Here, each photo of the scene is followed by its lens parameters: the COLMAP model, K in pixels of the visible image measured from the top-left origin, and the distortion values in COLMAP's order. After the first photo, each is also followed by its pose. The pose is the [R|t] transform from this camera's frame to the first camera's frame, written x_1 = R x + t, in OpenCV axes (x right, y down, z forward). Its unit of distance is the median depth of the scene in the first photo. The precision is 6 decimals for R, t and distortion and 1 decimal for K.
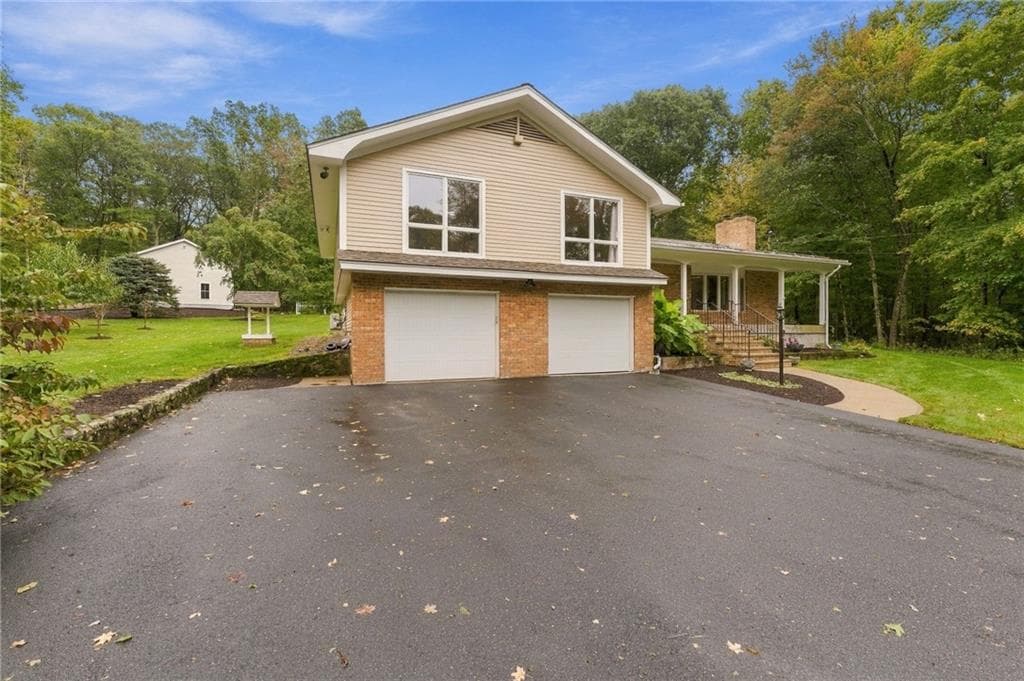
lens RADIAL K [[457.9, 0, 512.0], [0, 457.9, 340.5], [0, 0, 1]] dist [0.001902, 0.000083]
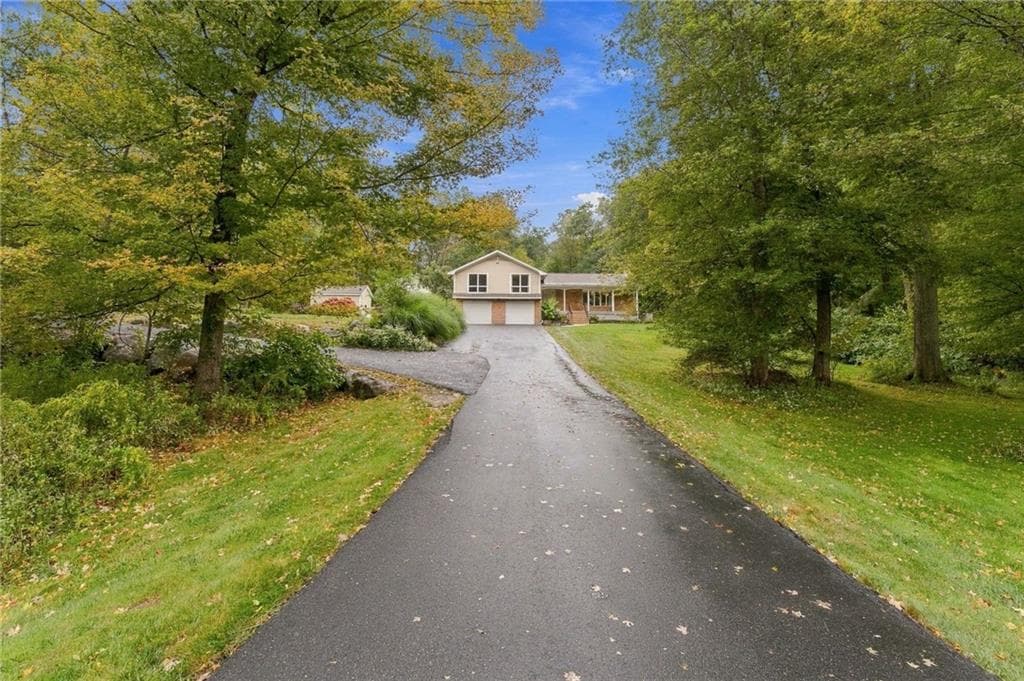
lens RADIAL K [[567.2, 0, 512.0], [0, 567.2, 340.5], [0, 0, 1]] dist [-0.001146, -0.000293]
pose [[0.920049, 0.012209, -0.391614, 1.807919], [-0.016388, 0.999839, -0.007330, 0.227858], [0.391462, 0.013162, 0.920100, -3.002638]]
